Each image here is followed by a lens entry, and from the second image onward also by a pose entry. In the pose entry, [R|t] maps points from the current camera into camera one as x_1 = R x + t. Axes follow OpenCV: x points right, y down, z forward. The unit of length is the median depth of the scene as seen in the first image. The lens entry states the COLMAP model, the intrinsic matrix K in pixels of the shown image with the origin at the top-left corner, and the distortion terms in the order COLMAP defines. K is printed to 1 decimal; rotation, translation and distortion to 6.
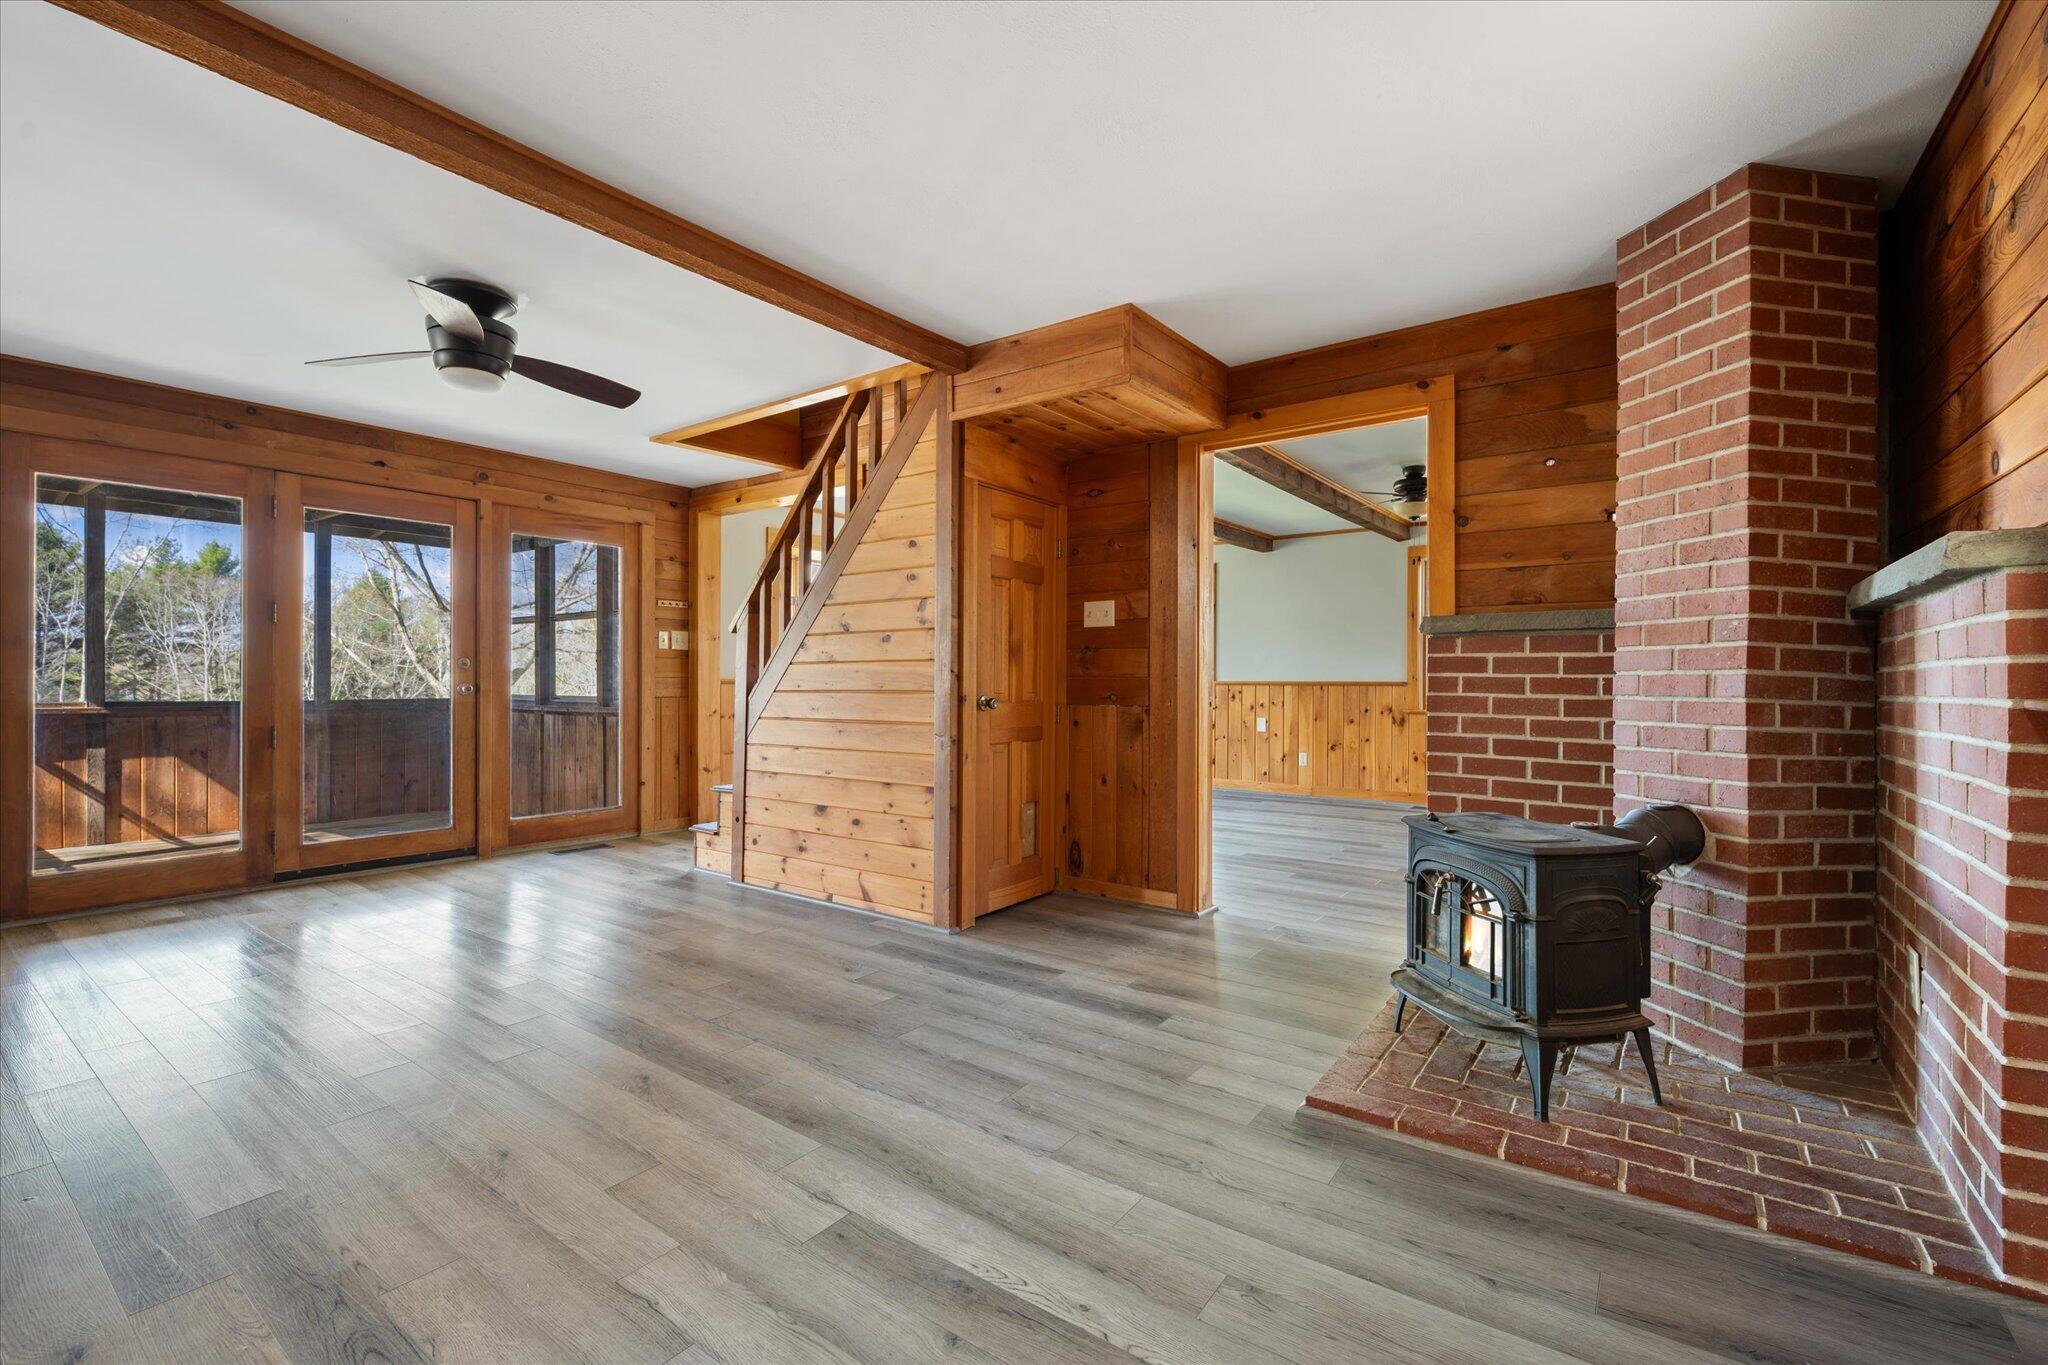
lens RADIAL K [[864.1, 0, 1024.0], [0, 864.1, 682.5], [0, 0, 1]] dist [-0.000714, -0.000130]
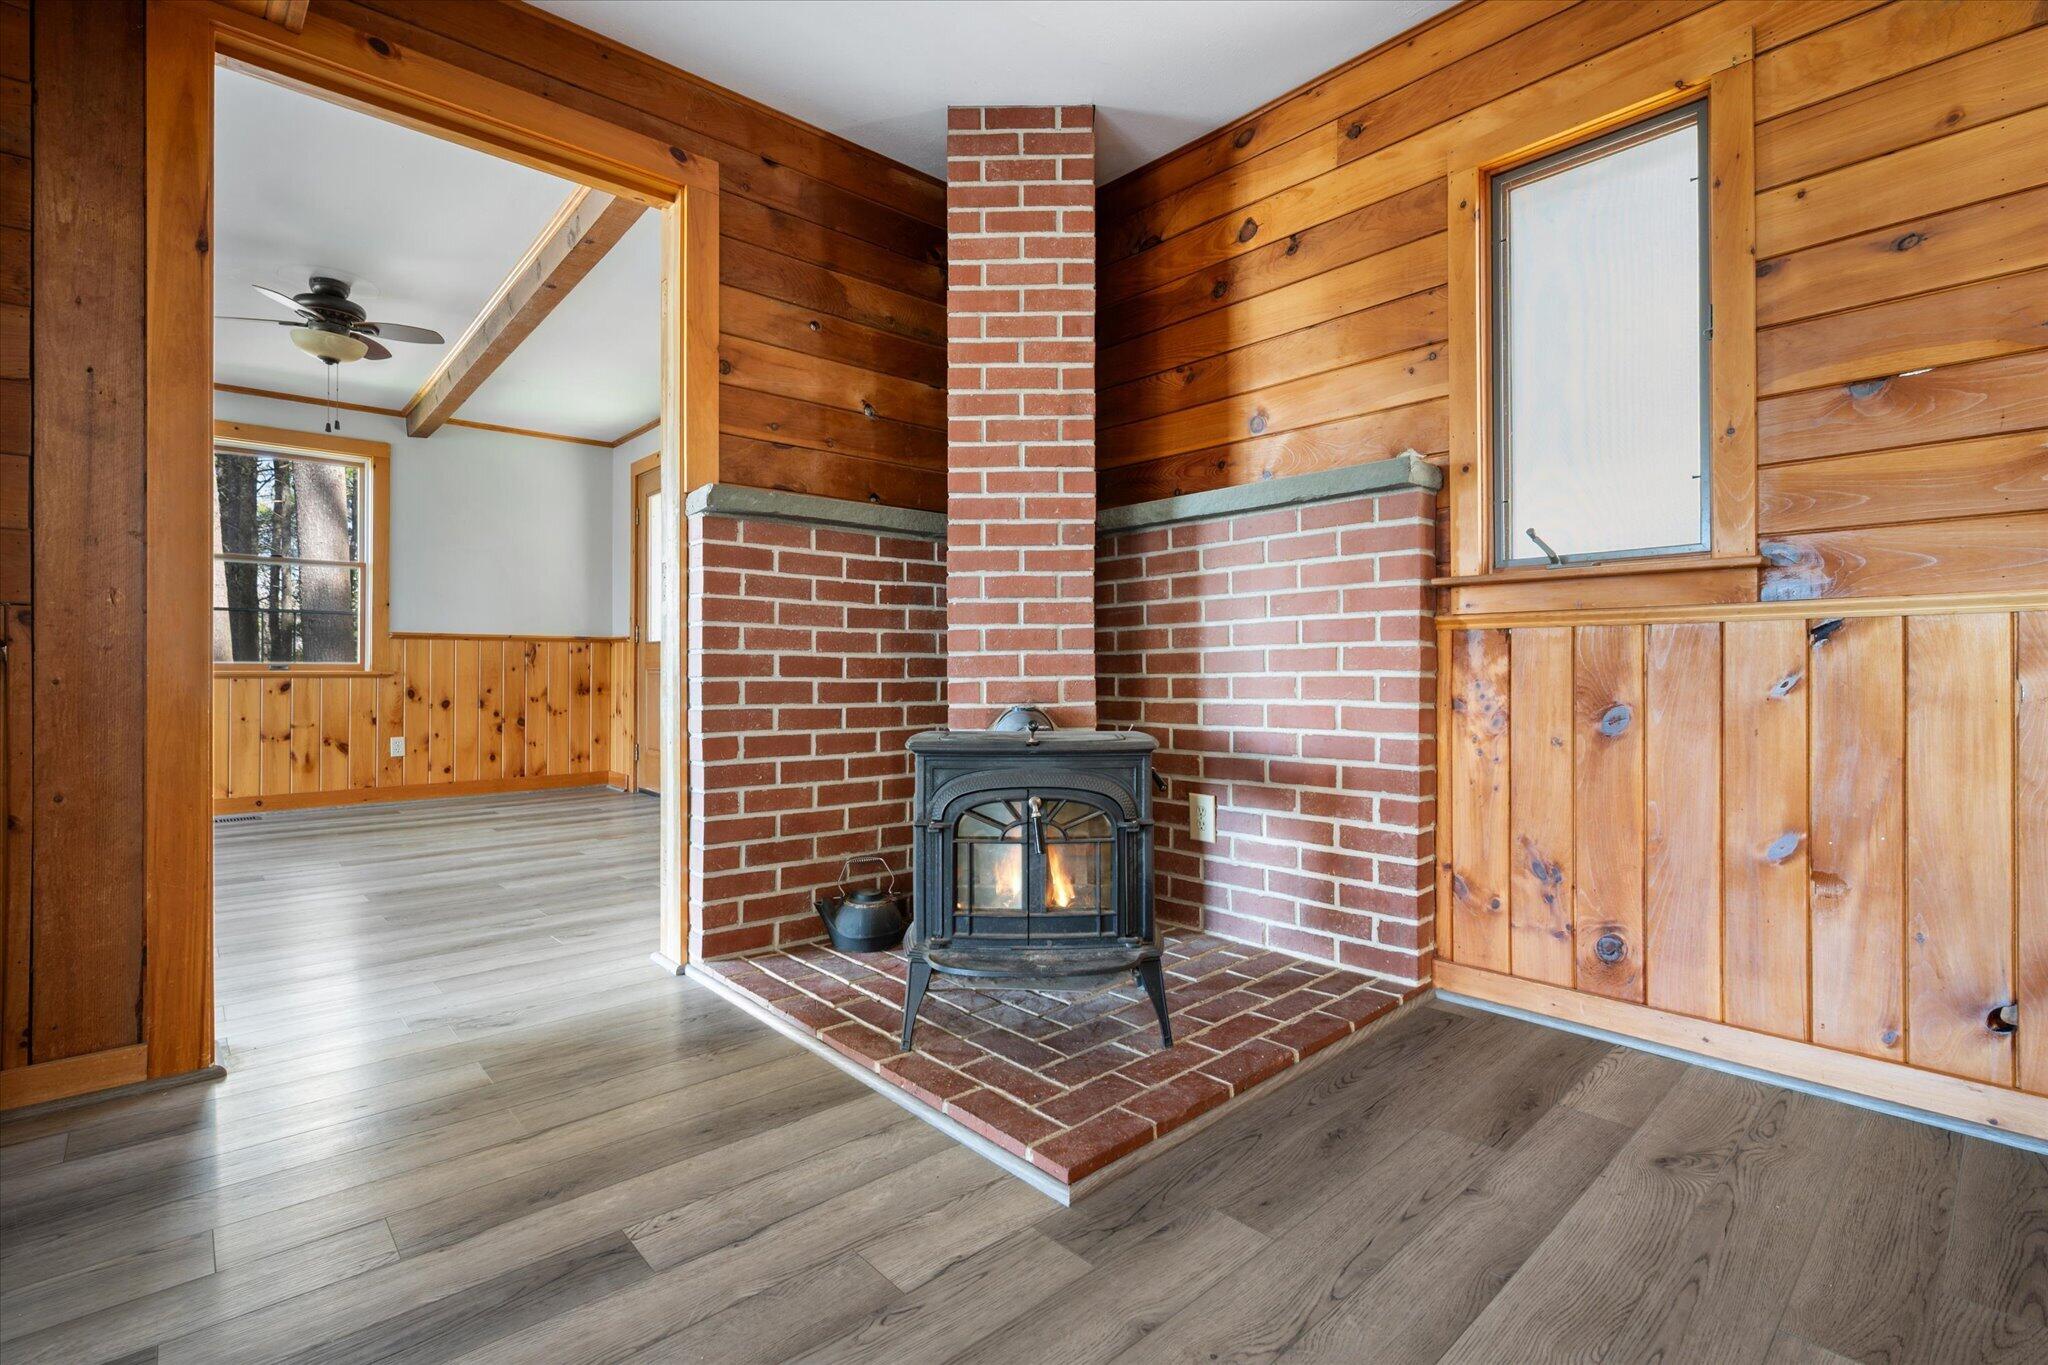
lens RADIAL K [[940.1, 0, 1027.8], [0, 940.1, 666.3], [0, 0, 1]] dist [-0.000300, -0.000144]
pose [[0.203546, -0.000432, 0.979065, -0.250923], [0.002778, 0.999996, -0.000136, 0.078272], [-0.979061, 0.002748, 0.203547, 0.633718]]
